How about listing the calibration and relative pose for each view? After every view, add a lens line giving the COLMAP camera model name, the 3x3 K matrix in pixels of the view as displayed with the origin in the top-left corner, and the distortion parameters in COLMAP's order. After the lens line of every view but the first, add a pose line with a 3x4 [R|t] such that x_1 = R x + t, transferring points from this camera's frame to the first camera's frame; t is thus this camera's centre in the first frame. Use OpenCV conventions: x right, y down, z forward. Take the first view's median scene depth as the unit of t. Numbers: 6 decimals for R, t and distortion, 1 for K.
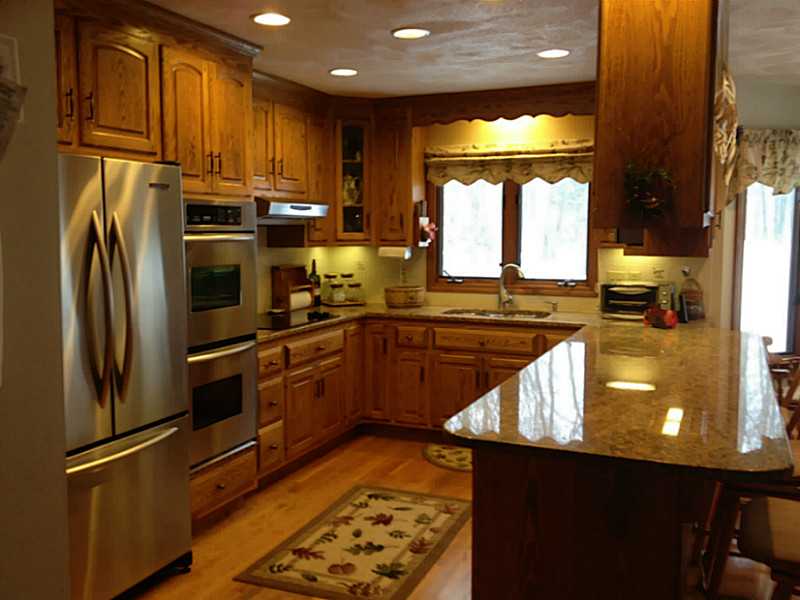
lens RADIAL K [[760.7, 0, 400.0], [0, 760.7, 300.0], [0, 0, 1]] dist [0.056174, -0.017794]
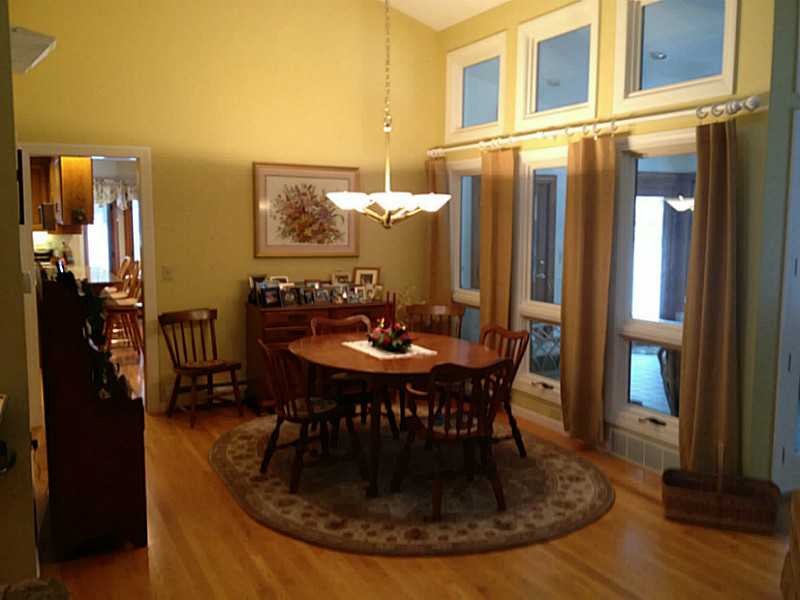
lens RADIAL K [[760.7, 0, 400.0], [0, 760.7, 300.0], [0, 0, 1]] dist [0.056174, -0.017794]
pose [[0.653468, -0.074712, 0.753258, -0.821010], [0.060749, 0.997084, 0.046195, 0.103827], [-0.754513, 0.015573, 0.656101, -1.429963]]
